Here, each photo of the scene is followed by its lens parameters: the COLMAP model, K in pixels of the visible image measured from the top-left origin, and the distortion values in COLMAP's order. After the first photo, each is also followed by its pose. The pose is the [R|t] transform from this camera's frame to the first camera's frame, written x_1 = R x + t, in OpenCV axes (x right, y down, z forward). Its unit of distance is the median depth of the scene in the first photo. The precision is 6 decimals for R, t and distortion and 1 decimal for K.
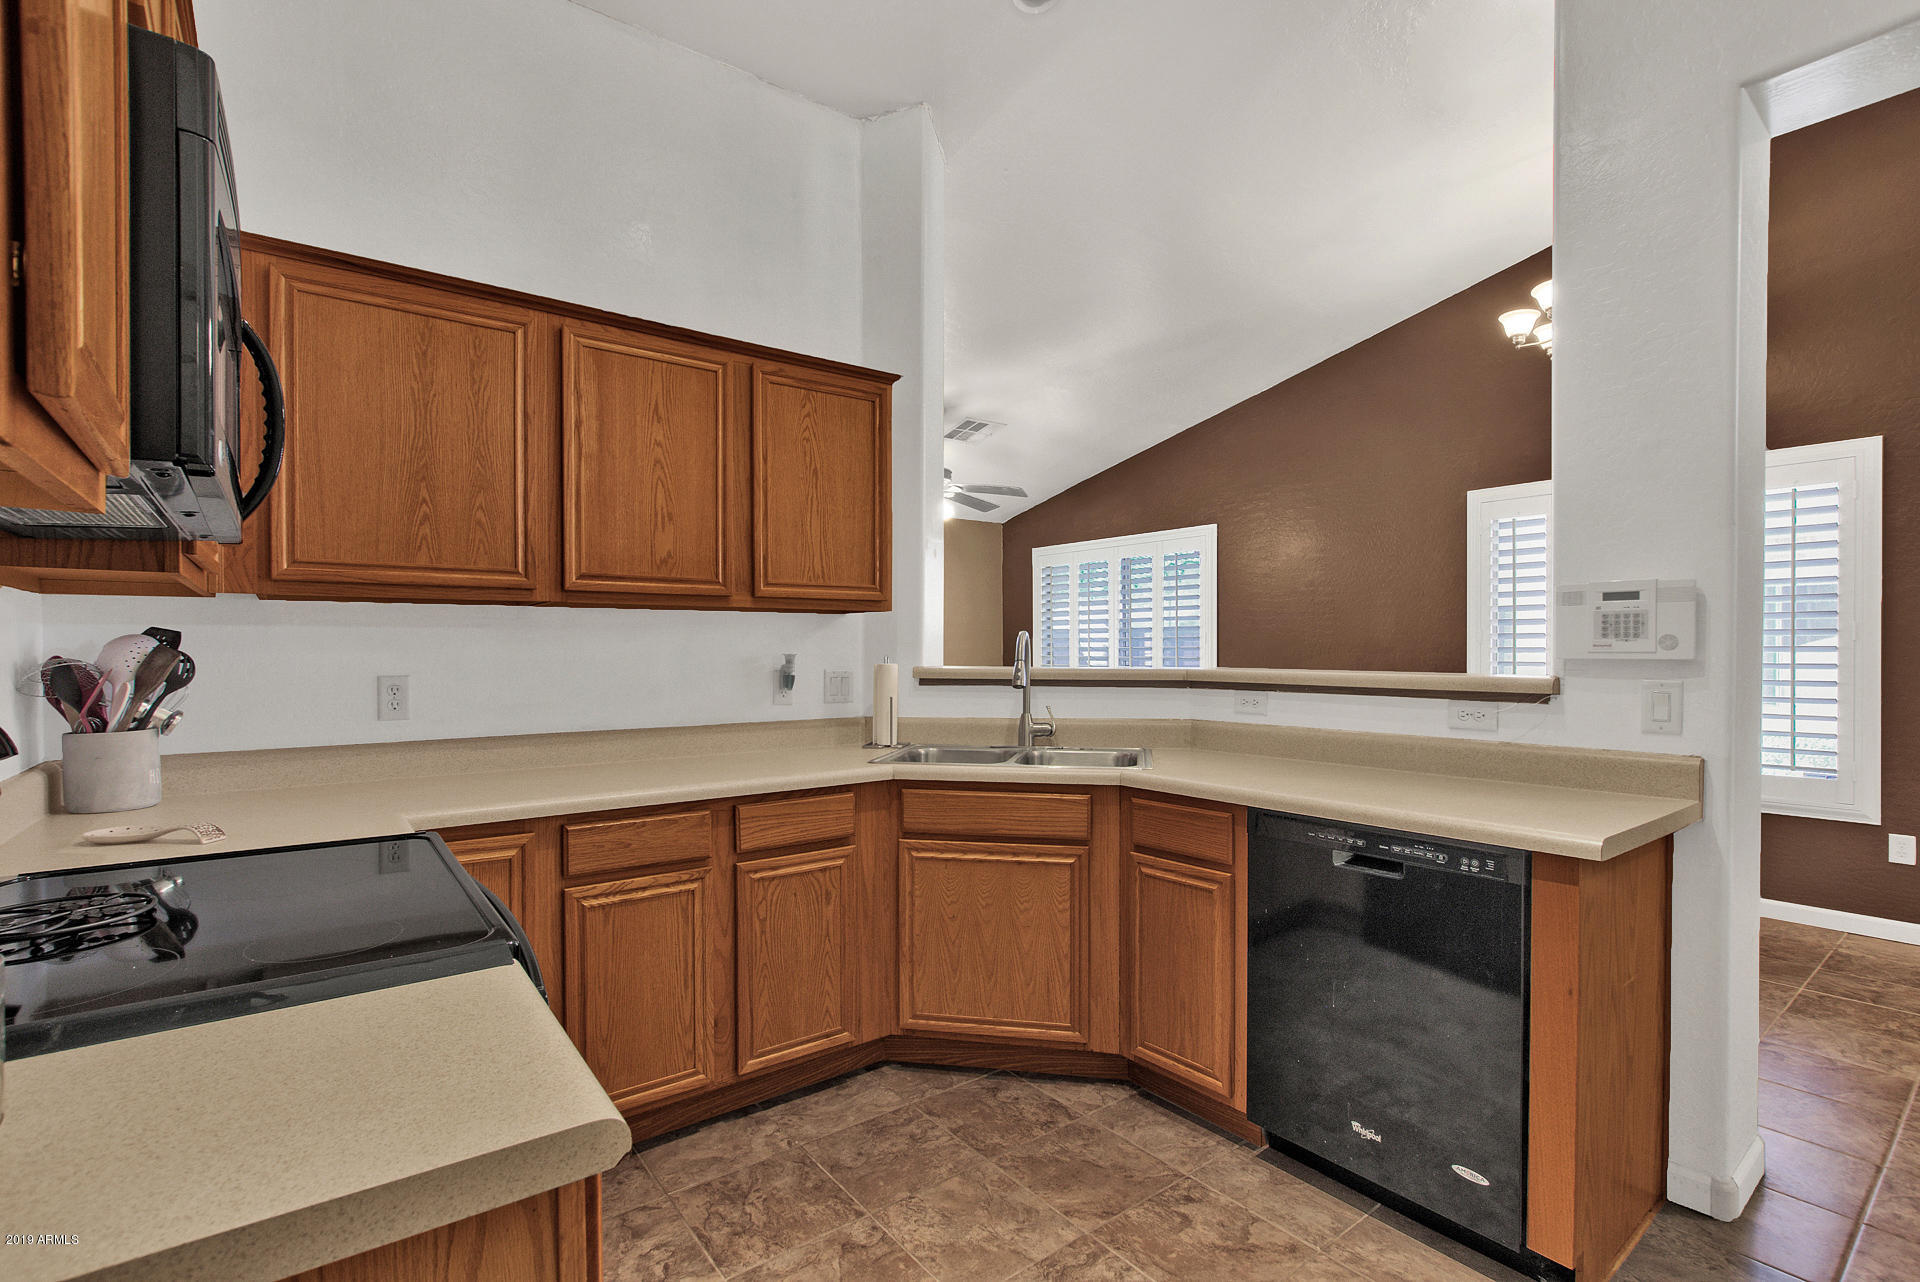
lens RADIAL K [[914.7, 0, 956.2], [0, 914.7, 648.1], [0, 0, 1]] dist [-0.006638, 0.000539]
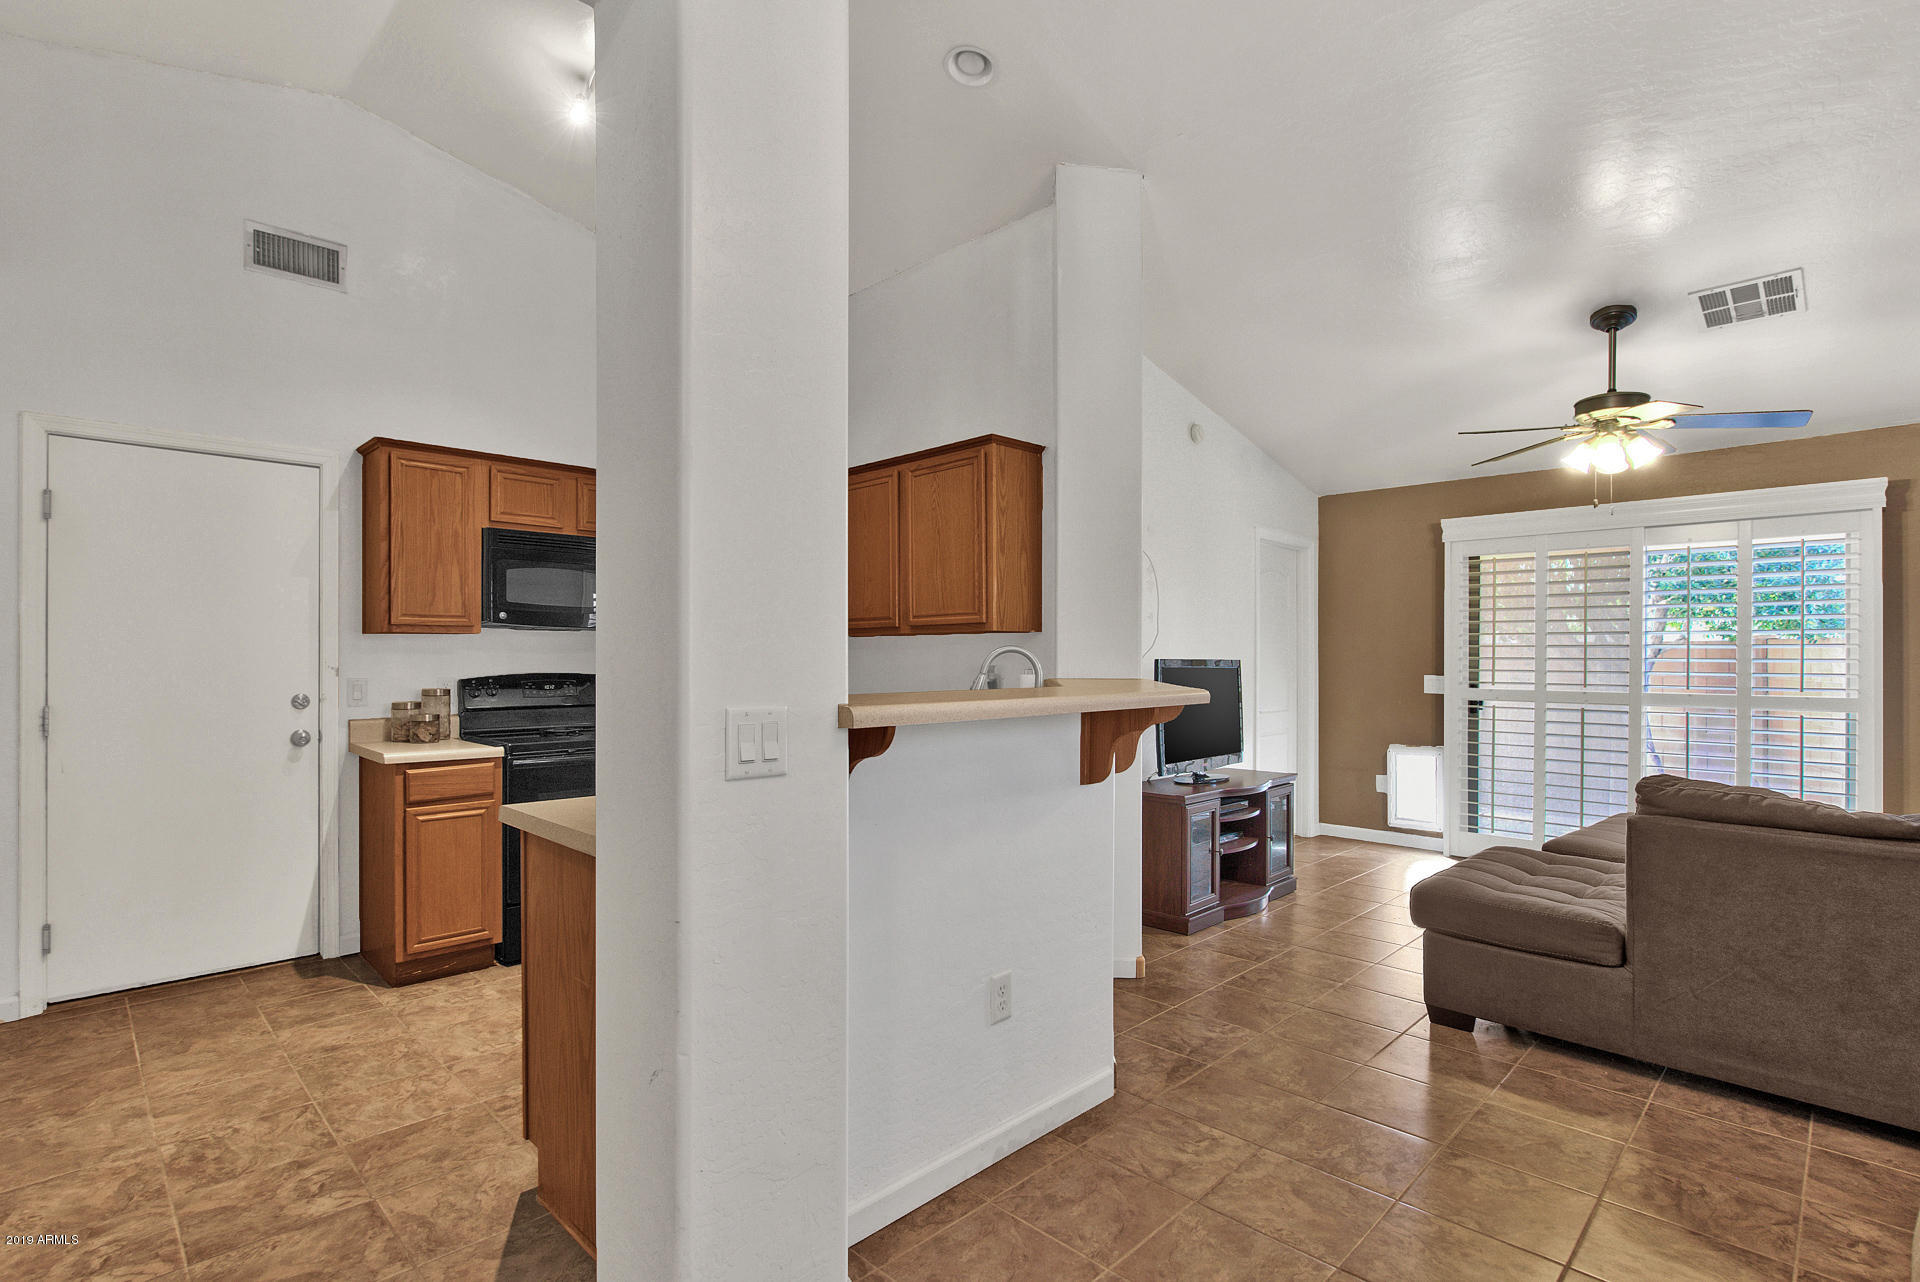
lens RADIAL K [[914.7, 0, 954.5], [0, 914.7, 657.5], [0, 0, 1]] dist [-0.006638, 0.000539]
pose [[0.125865, -0.003901, -0.992040, 1.290170], [-0.000217, 0.999992, -0.003960, 0.000937], [0.992047, 0.000714, 0.125863, 0.918086]]
